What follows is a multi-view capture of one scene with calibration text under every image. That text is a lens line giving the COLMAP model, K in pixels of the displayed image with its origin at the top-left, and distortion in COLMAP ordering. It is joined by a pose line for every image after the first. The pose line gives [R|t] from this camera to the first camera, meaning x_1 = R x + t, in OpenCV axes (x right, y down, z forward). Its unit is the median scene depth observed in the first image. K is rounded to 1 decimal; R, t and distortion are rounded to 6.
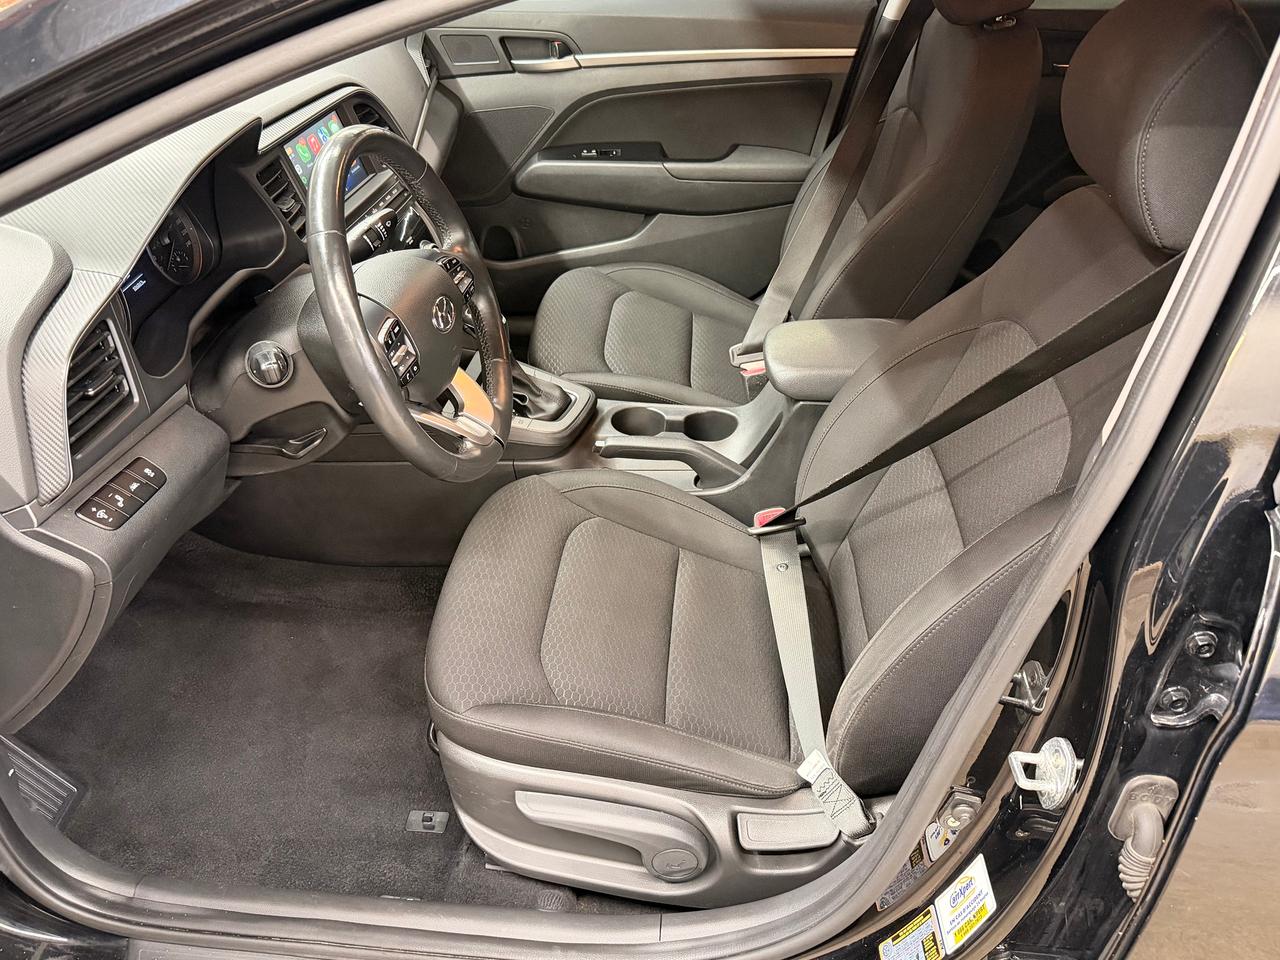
lens RADIAL K [[1073.4, 0, 640.0], [0, 1073.4, 480.0], [0, 0, 1]] dist [0.153559, -0.428761]
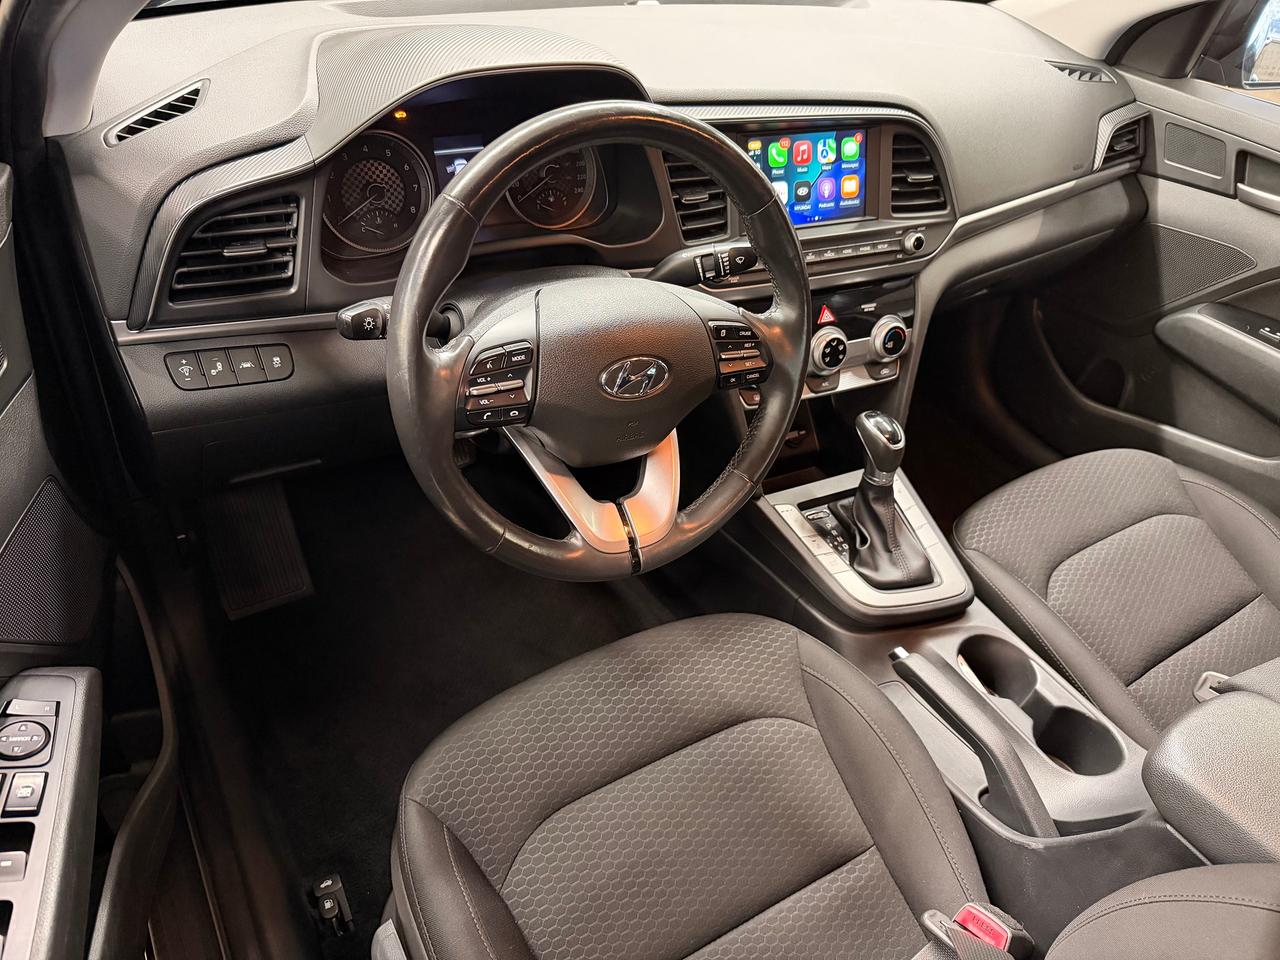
lens RADIAL K [[916.3, 0, 639.9], [0, 916.3, 472.5], [0, 0, 1]] dist [0.051091, -0.085631]
pose [[0.587125, 0.539383, -0.603614, 0.154297], [-0.536987, 0.817498, 0.208190, -0.153187], [0.605747, 0.201899, 0.769615, 0.348086]]
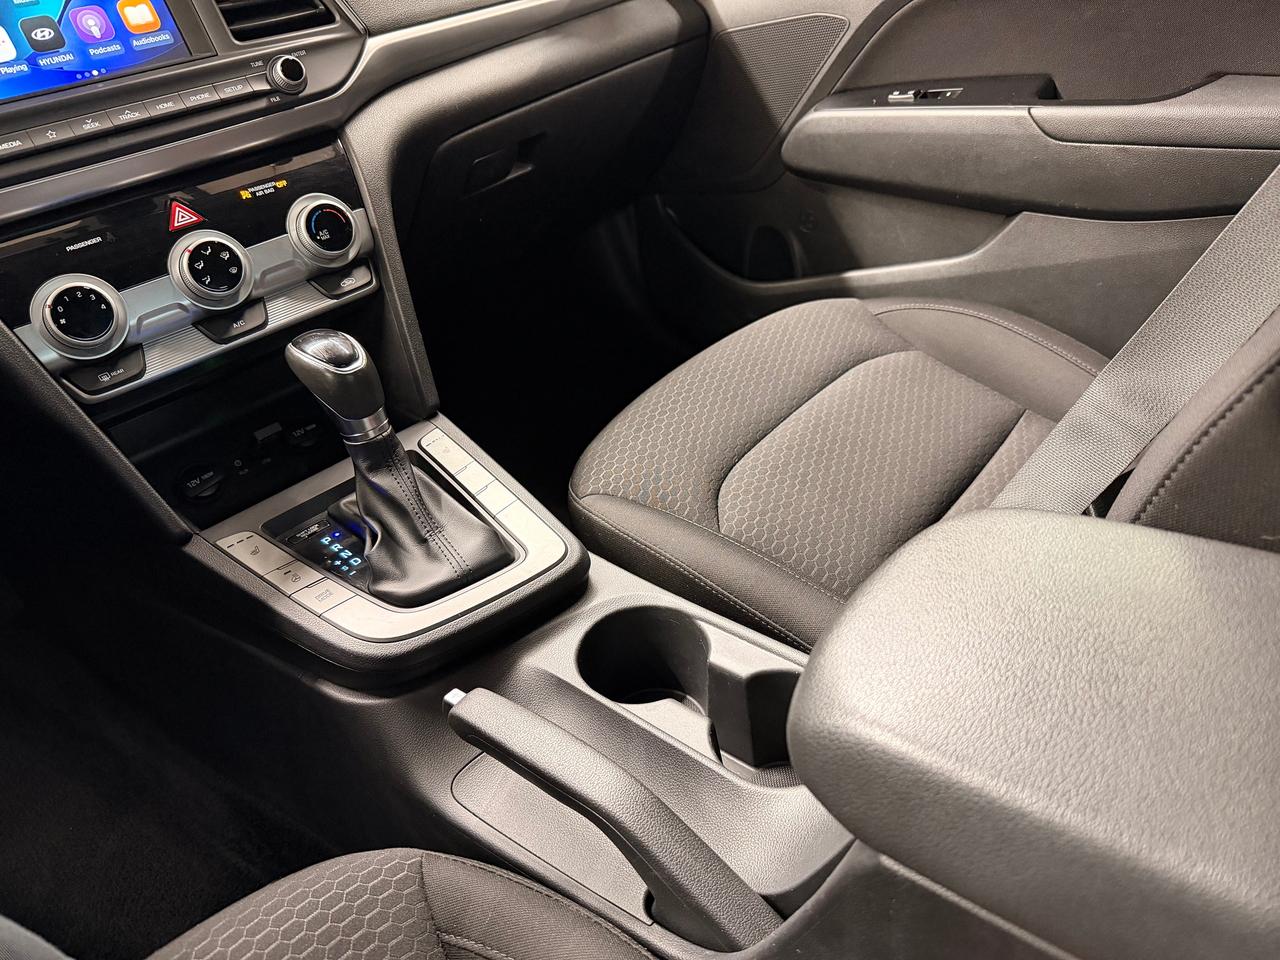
lens RADIAL K [[916.3, 0, 639.9], [0, 916.3, 472.5], [0, 0, 1]] dist [0.051091, -0.085631]
pose [[0.802499, 0.202158, -0.561362, 0.178037], [-0.208943, 0.976493, 0.052959, -0.135952], [0.558872, 0.074793, 0.825874, 0.671850]]
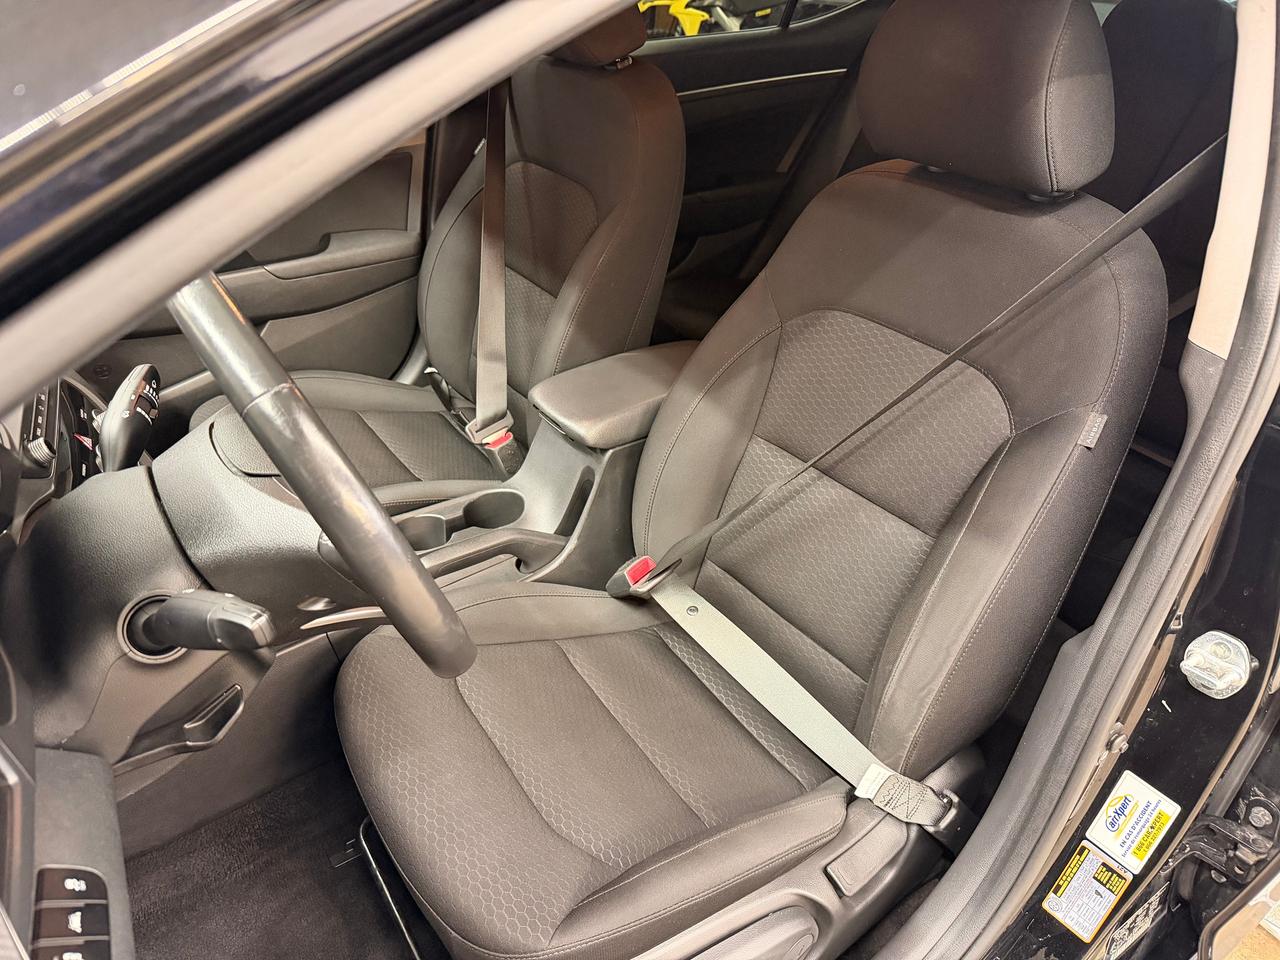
lens RADIAL K [[916.3, 0, 639.9], [0, 916.3, 472.5], [0, 0, 1]] dist [0.051091, -0.085631]
pose [[0.775542, -0.320166, 0.544085, -0.249037], [0.344539, 0.936841, 0.060174, -0.081308], [-0.528987, 0.140791, 0.836870, 0.250206]]
